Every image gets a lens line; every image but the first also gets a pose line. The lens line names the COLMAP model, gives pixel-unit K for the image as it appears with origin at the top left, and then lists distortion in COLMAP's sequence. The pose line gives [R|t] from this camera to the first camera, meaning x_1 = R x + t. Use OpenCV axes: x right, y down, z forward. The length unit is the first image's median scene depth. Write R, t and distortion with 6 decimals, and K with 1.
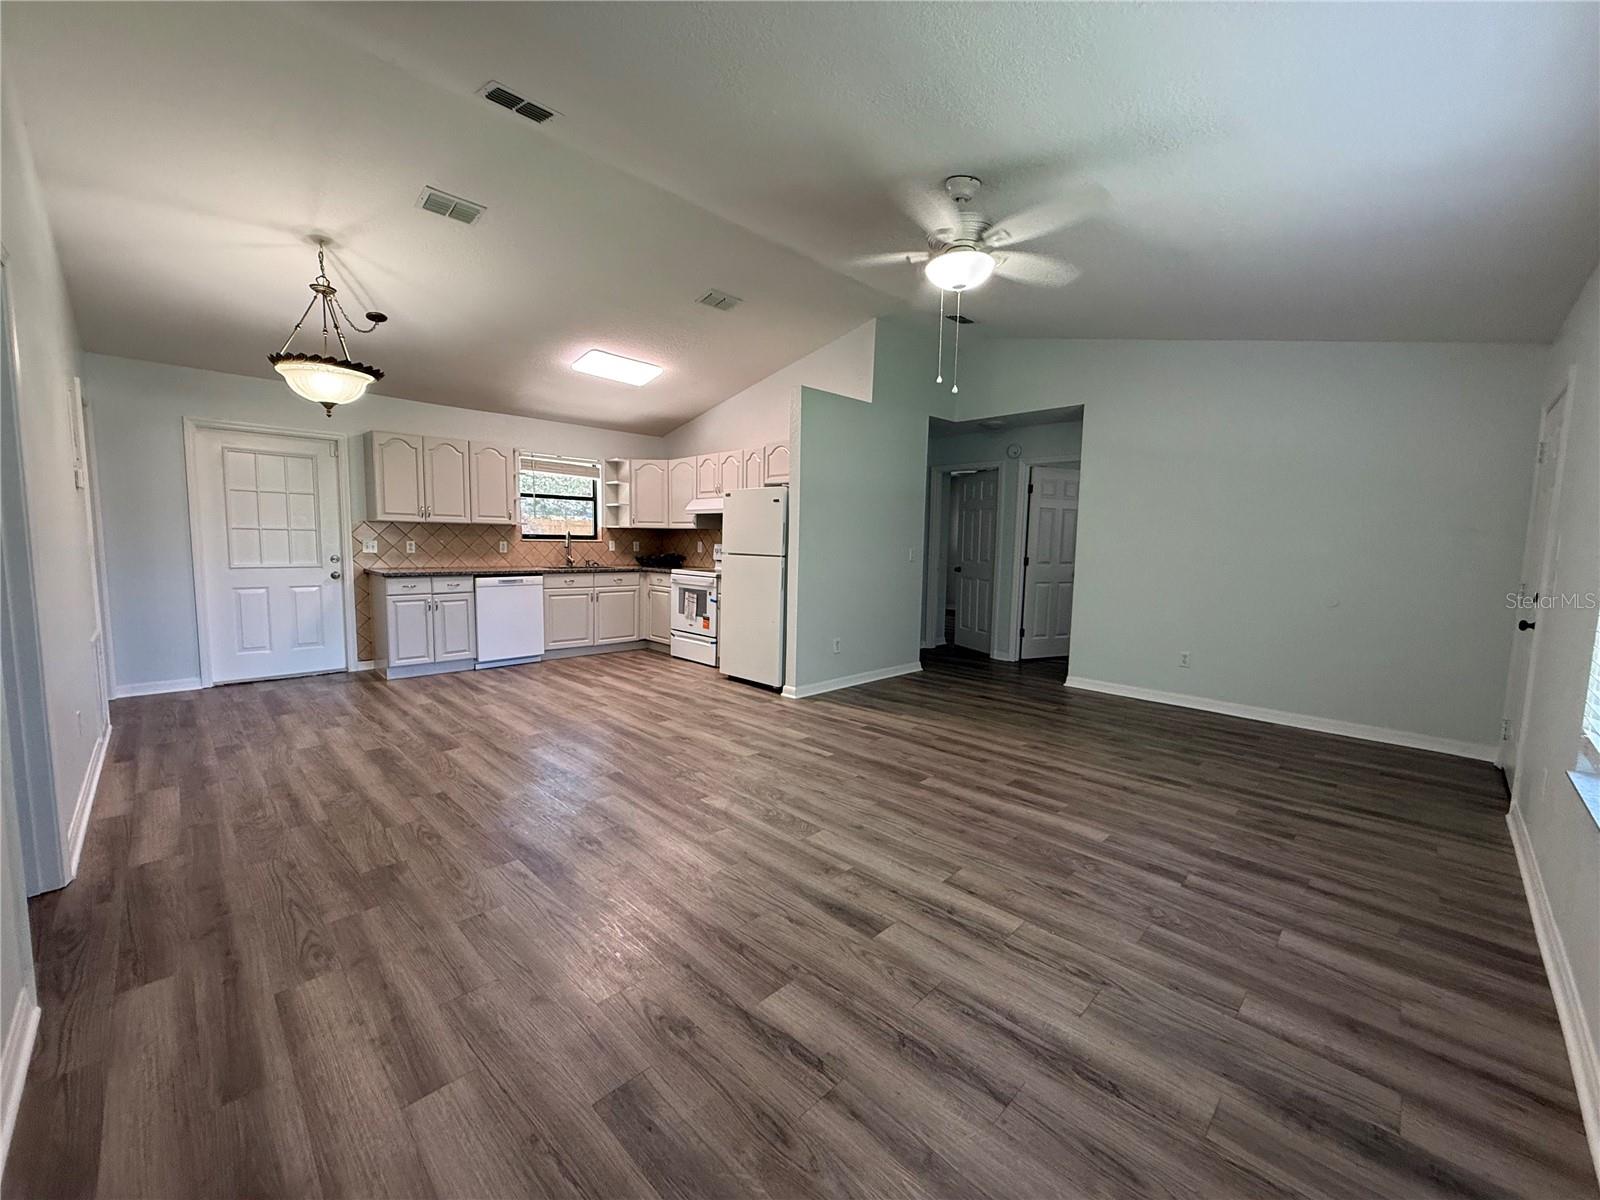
lens RADIAL K [[639.0, 0, 799.1], [0, 639.0, 601.2], [0, 0, 1]] dist [0.000340, 0.000194]
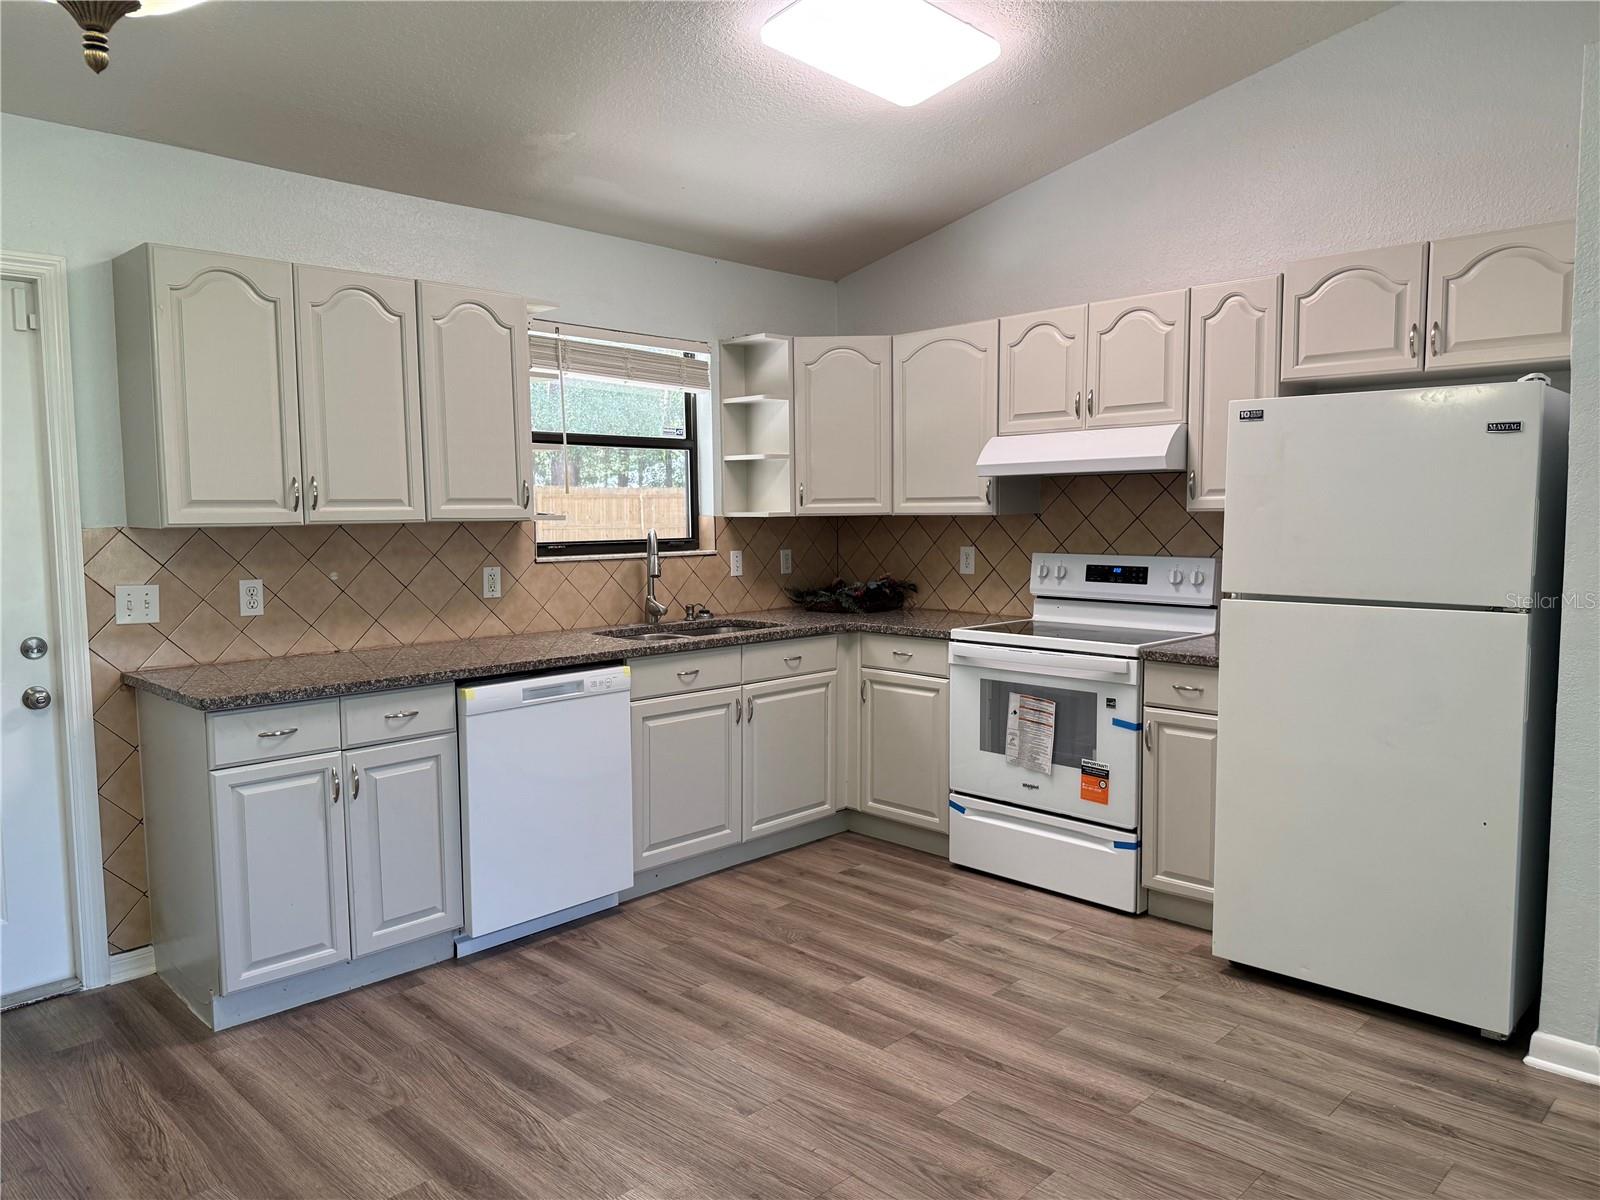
lens RADIAL K [[1104.0, 0, 802.0], [0, 1104.0, 601.1], [0, 0, 1]] dist [0.007496, -0.011213]
pose [[0.999455, -0.029901, 0.014021, -0.298140], [0.030084, 0.999462, -0.013030, -0.061084], [-0.013624, 0.013445, 0.999817, 0.376940]]
